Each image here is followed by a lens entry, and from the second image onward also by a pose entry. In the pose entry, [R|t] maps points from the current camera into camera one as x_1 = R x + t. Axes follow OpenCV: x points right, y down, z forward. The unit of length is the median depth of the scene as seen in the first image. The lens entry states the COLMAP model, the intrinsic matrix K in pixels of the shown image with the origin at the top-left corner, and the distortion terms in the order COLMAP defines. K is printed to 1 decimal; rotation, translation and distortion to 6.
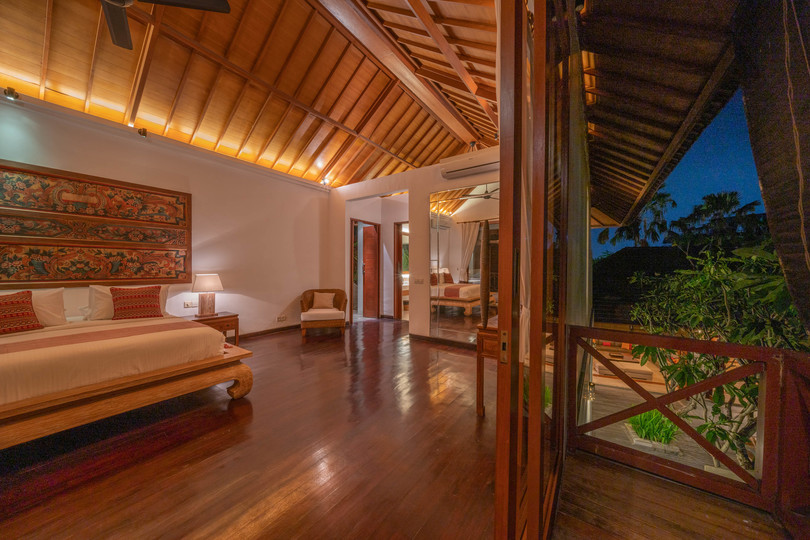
lens RADIAL K [[276.8, 0, 425.3], [0, 276.8, 268.9], [0, 0, 1]] dist [-0.000535, -0.000054]
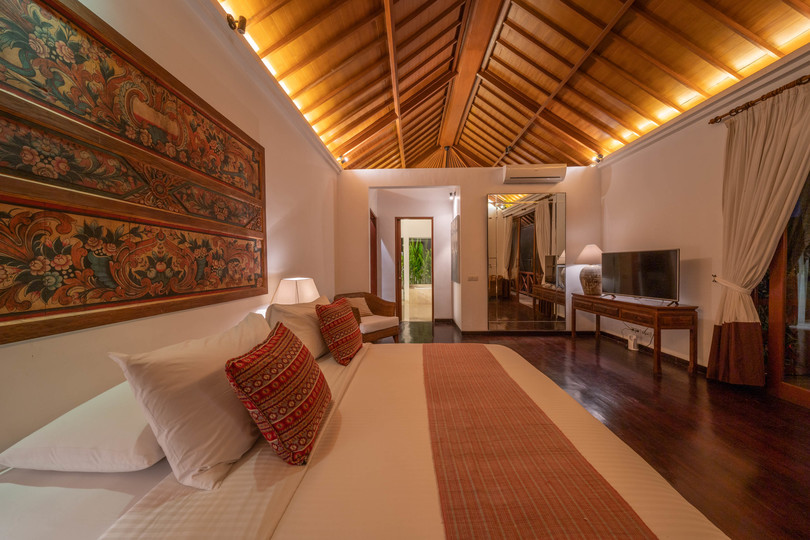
lens RADIAL K [[276.8, 0, 406.6], [0, 276.8, 268.2], [0, 0, 1]] dist [-0.000535, -0.000054]
pose [[0.857102, -0.017552, 0.514847, -1.111267], [0.016302, 0.999843, 0.006947, -0.005558], [-0.514888, 0.002438, 0.857254, 0.389118]]
